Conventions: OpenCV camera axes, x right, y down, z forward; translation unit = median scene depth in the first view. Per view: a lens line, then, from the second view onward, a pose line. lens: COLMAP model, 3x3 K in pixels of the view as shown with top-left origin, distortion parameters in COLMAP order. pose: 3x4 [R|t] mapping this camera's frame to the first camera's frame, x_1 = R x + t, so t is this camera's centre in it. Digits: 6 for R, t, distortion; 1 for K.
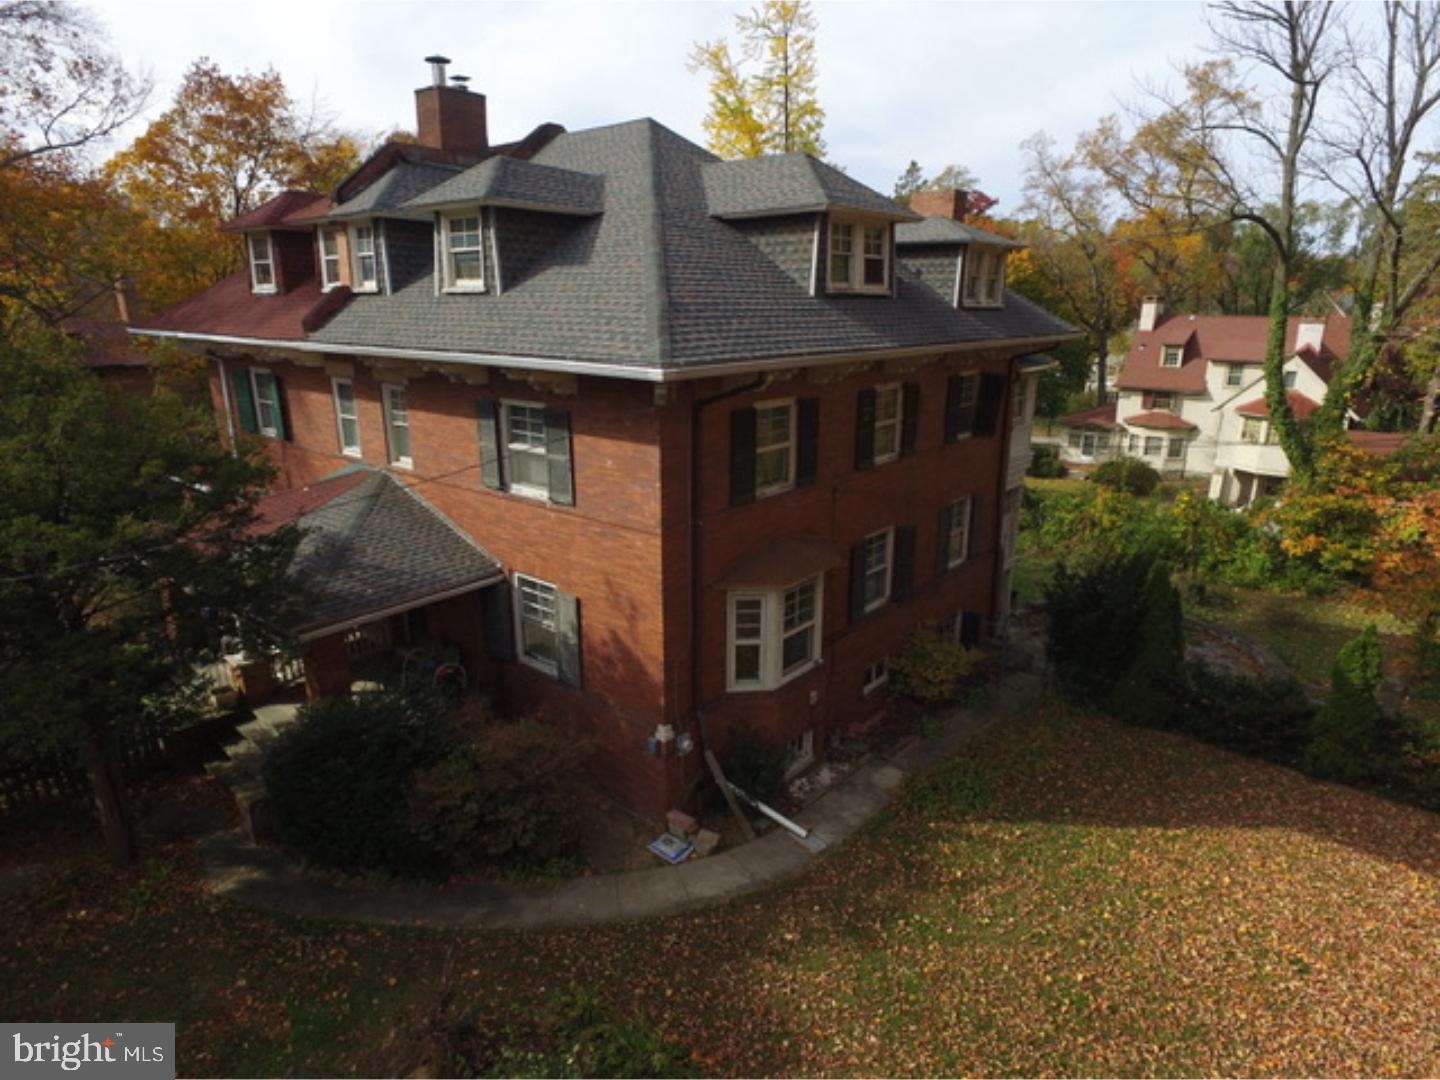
lens RADIAL K [[834.8, 0, 720.0], [0, 834.8, 540.0], [0, 0, 1]] dist [-0.000558, -0.000875]
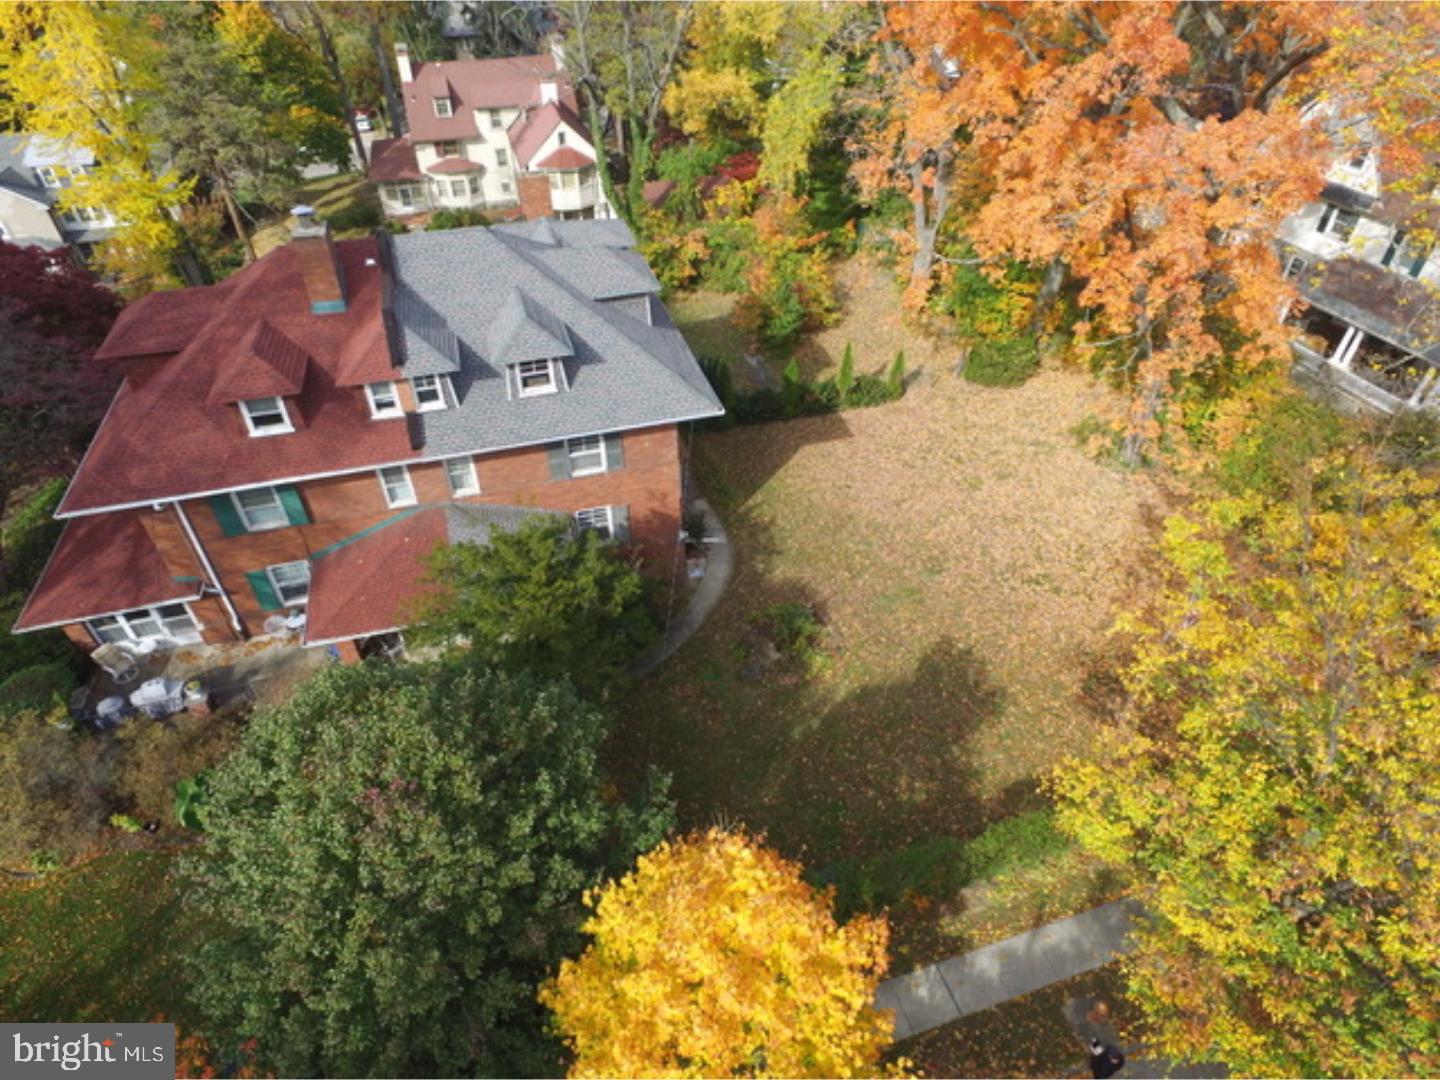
lens RADIAL K [[834.8, 0, 720.0], [0, 834.8, 540.0], [0, 0, 1]] dist [-0.000558, -0.000875]
pose [[0.550902, -0.535504, 0.640112, -1.292890], [0.232584, 0.835121, 0.498475, -0.768498], [-0.801506, -0.125731, 0.584620, -0.397320]]
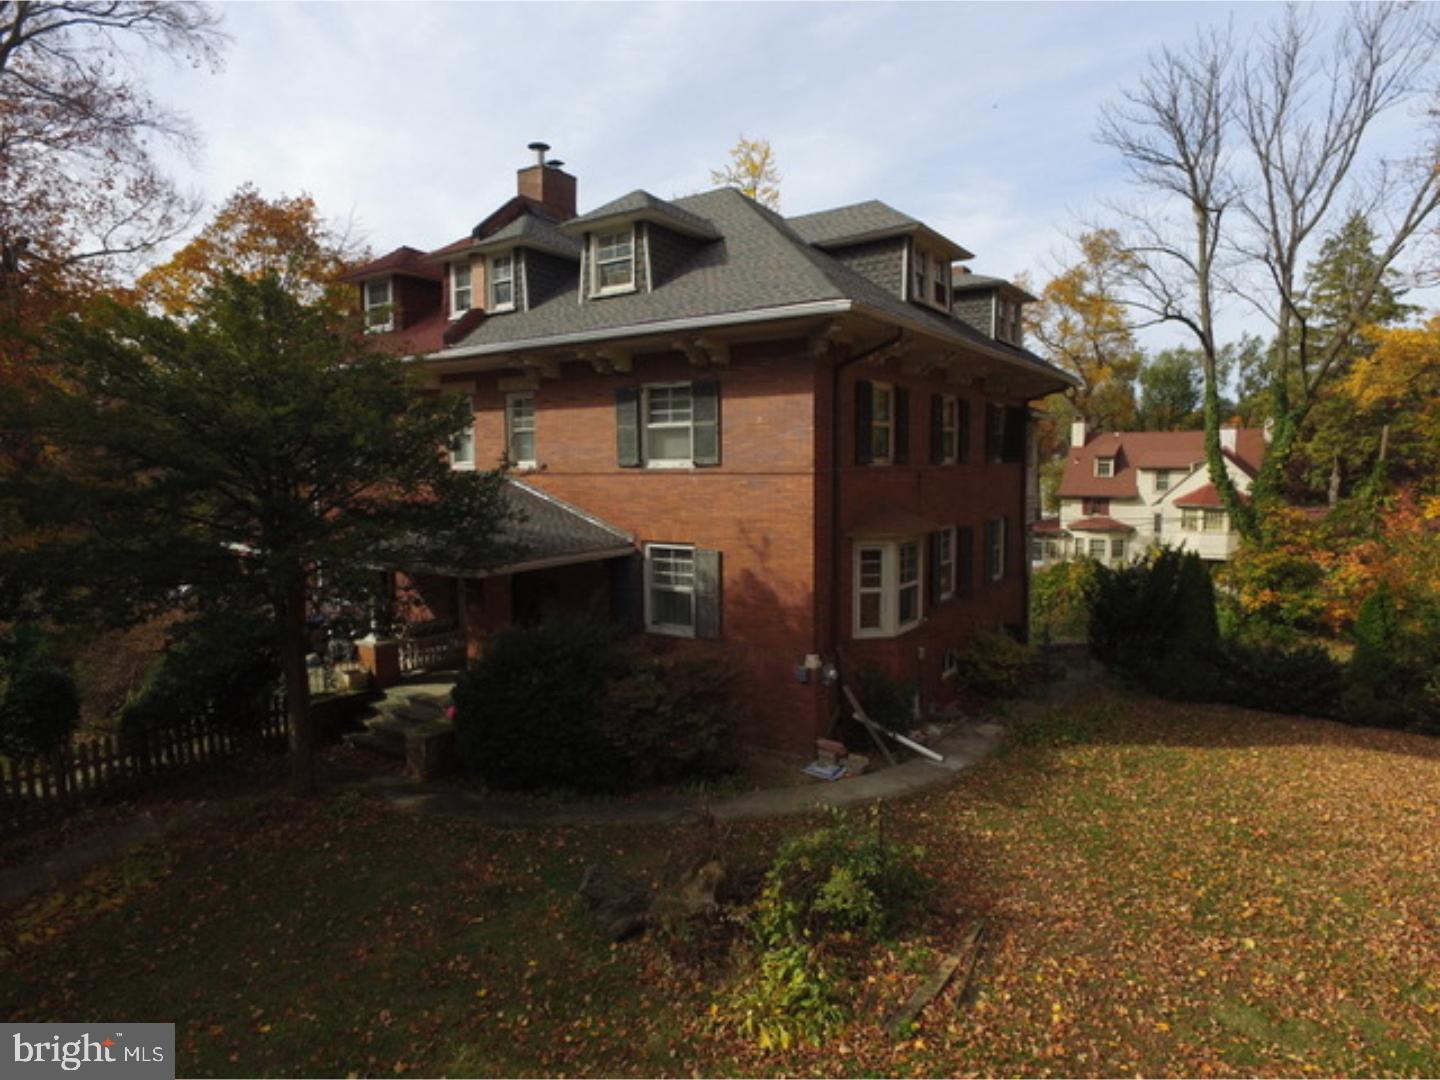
lens RADIAL K [[841.4, 0, 714.6], [0, 841.4, 540.2], [0, 0, 1]] dist [-0.014475, -0.000317]
pose [[0.996257, -0.018303, 0.084483, -0.241199], [0.033792, 0.982018, -0.185739, 0.232583], [-0.079564, 0.187899, 0.978960, -0.081754]]
